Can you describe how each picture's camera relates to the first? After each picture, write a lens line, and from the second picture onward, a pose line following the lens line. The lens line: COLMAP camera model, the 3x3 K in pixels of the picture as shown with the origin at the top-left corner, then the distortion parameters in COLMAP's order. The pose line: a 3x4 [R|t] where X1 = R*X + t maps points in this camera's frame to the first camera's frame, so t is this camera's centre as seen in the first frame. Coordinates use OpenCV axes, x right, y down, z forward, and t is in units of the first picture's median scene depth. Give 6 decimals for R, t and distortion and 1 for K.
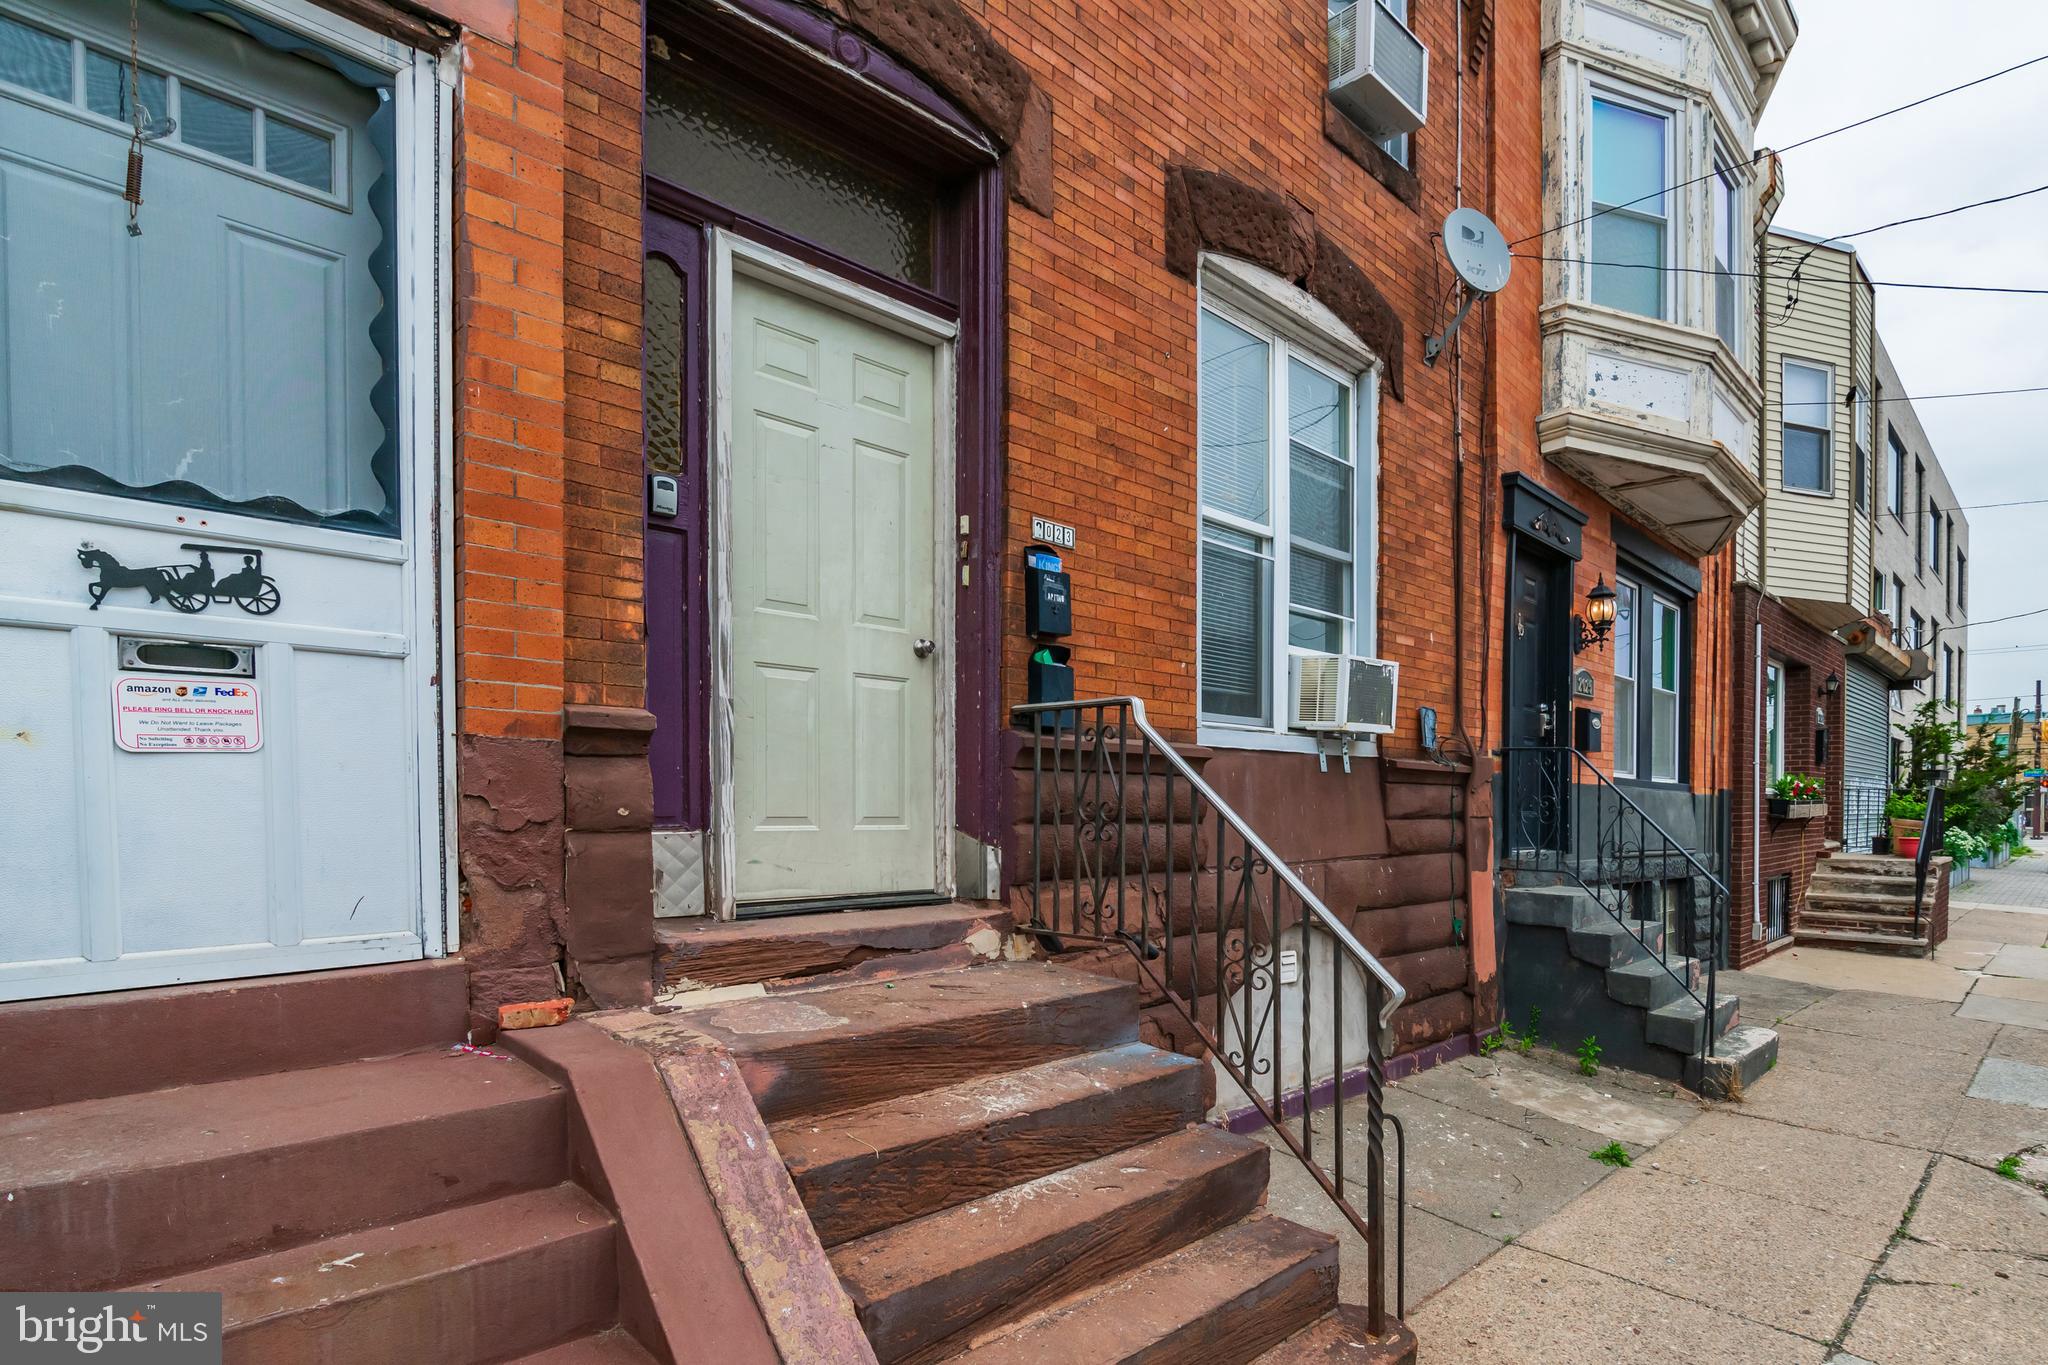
lens RADIAL K [[938.4, 0, 1026.0], [0, 938.4, 803.9], [0, 0, 1]] dist [-0.011956, 0.000233]
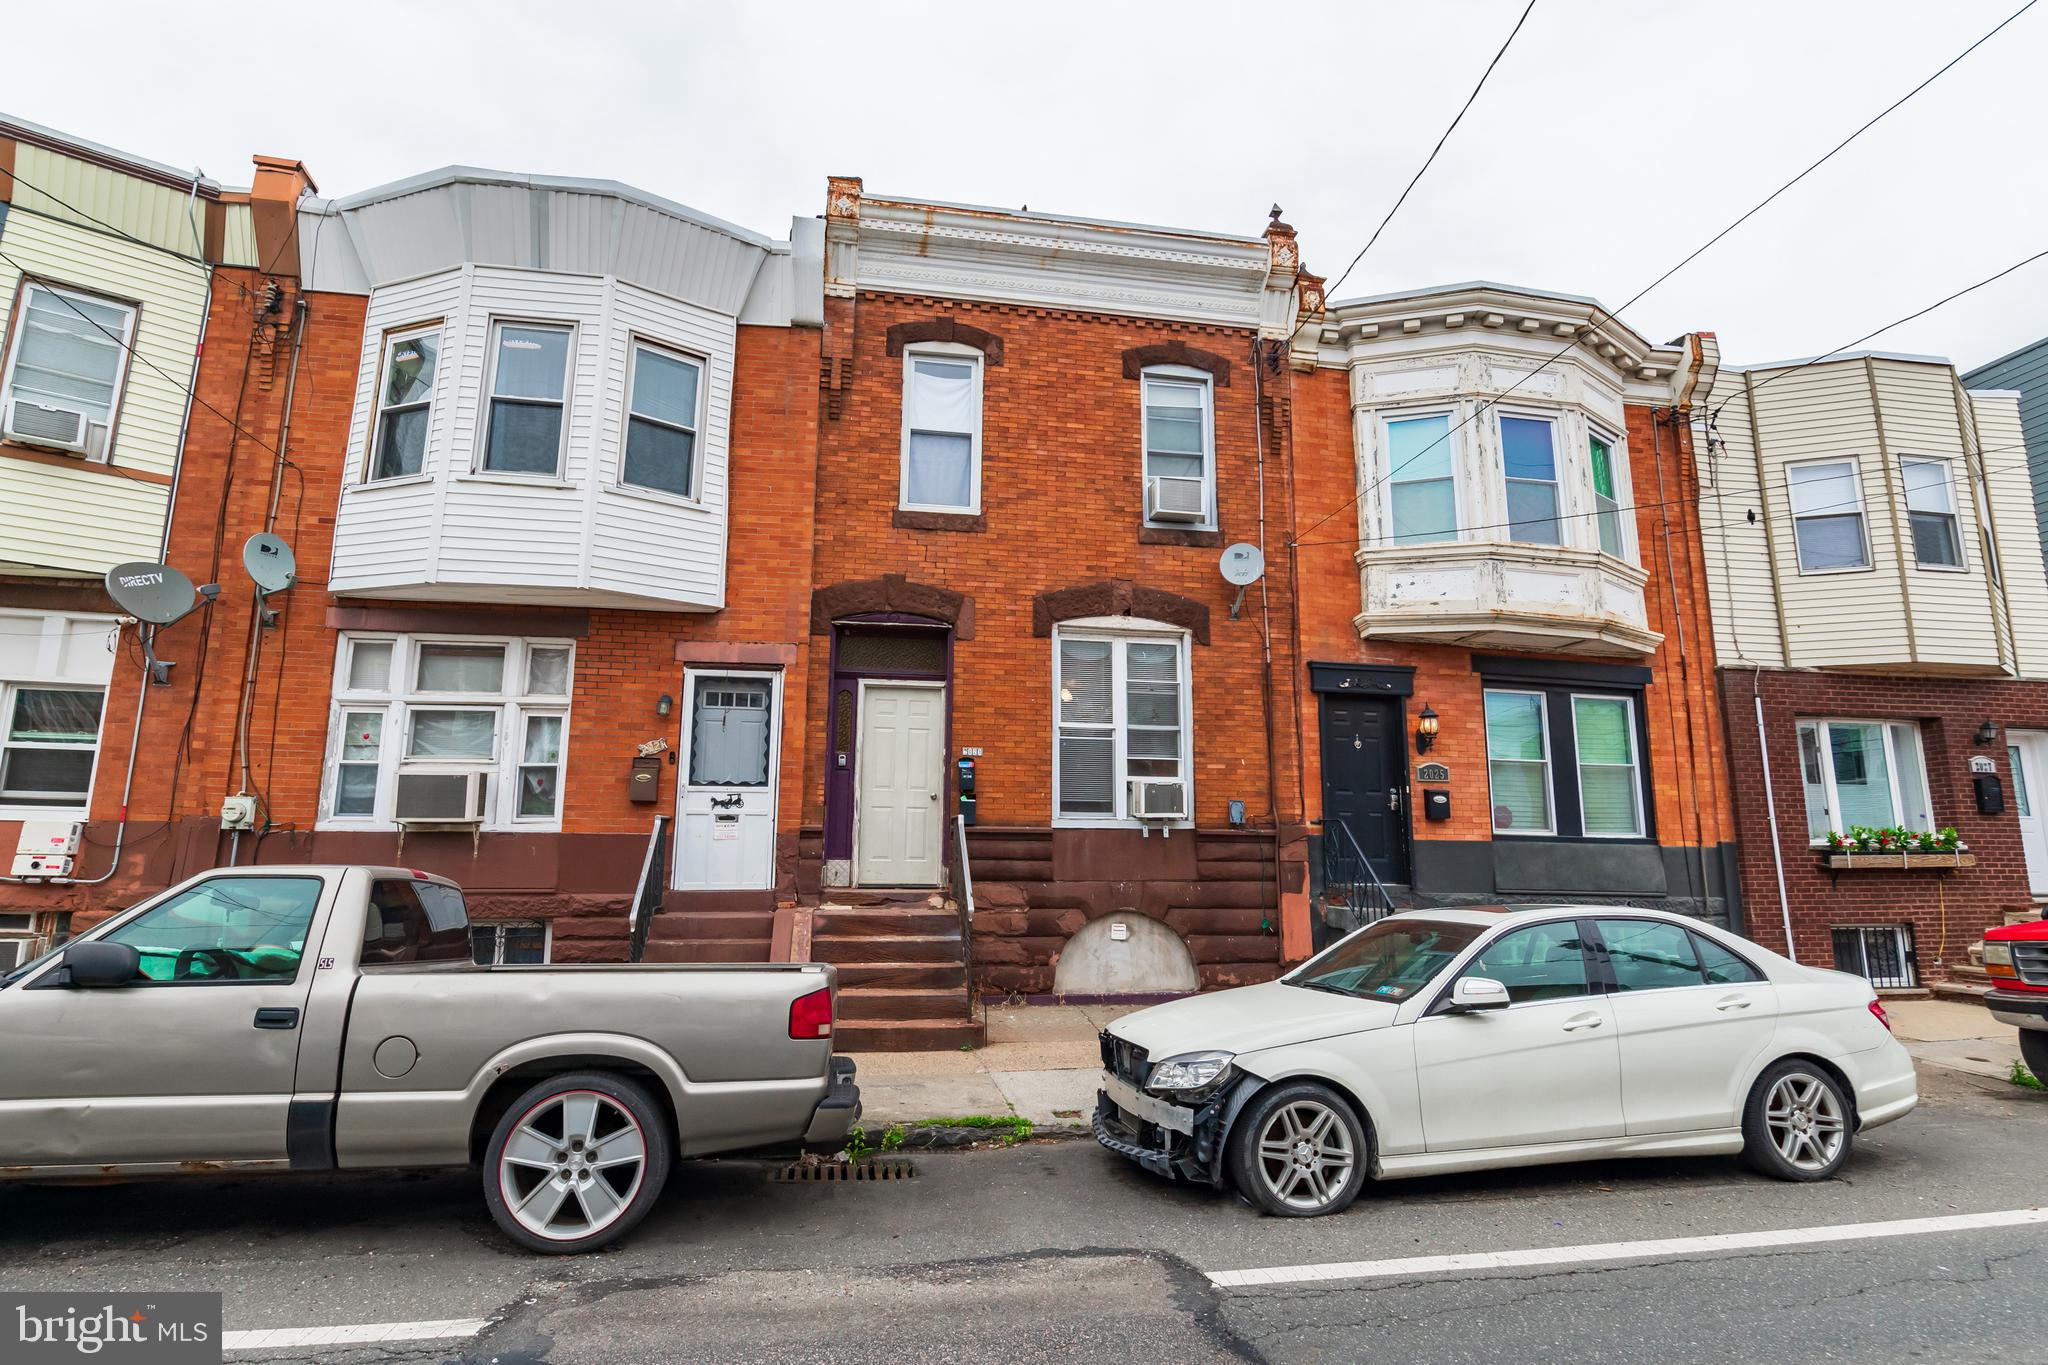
lens RADIAL K [[904.8, 0, 1024.0], [0, 904.8, 682.5], [0, 0, 1]] dist [-0.008222, -0.000005]
pose [[0.818469, -0.114863, -0.562953, 1.646734], [-0.003399, 0.978828, -0.204658, 0.053645], [0.574541, 0.169419, 0.800749, -1.054911]]
